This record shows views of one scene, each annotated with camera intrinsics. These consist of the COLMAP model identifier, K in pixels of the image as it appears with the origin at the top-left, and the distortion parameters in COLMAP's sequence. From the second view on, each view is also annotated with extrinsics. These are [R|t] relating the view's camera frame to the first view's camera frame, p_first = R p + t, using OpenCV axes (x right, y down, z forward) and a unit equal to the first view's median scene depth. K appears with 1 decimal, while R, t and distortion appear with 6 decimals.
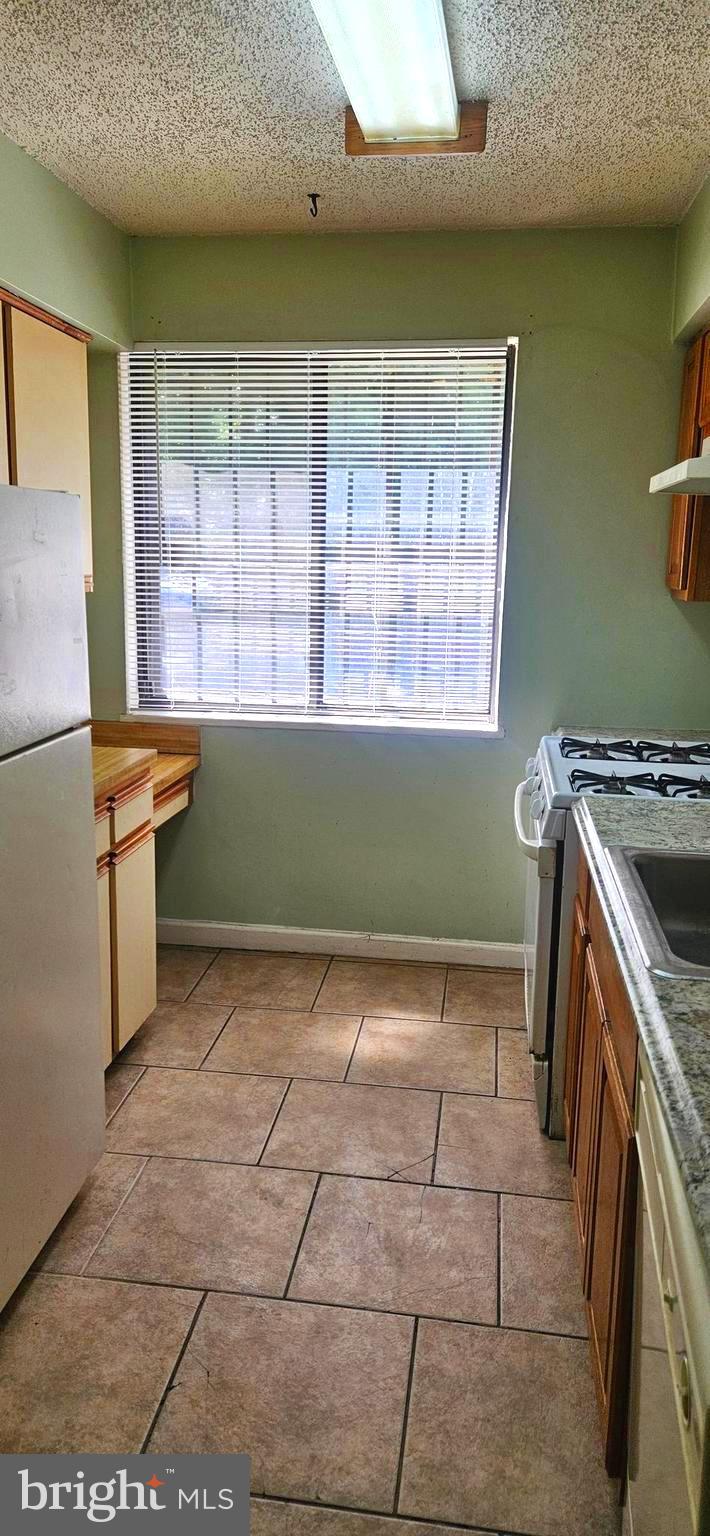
lens RADIAL K [[1020.4, 0, 350.0], [0, 1020.4, 765.7], [0, 0, 1]] dist [0.077049, -0.064804]
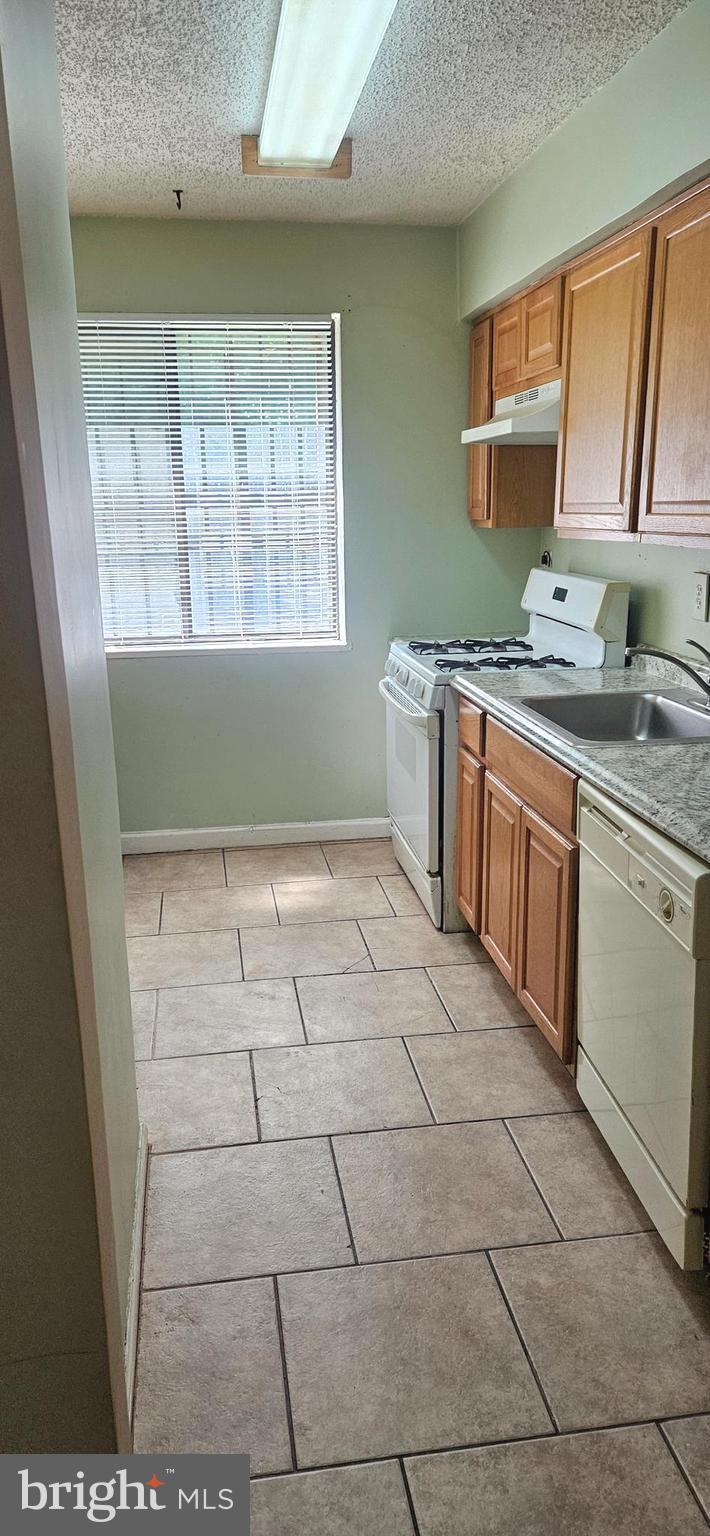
lens RADIAL K [[1030.3, 0, 355.4], [0, 1030.3, 789.7], [0, 0, 1]] dist [0.067508, -0.046579]
pose [[0.955657, -0.111838, 0.272419, -0.210437], [0.094168, 0.992563, 0.077138, 0.046578], [-0.279020, -0.048064, 0.959082, -0.202335]]
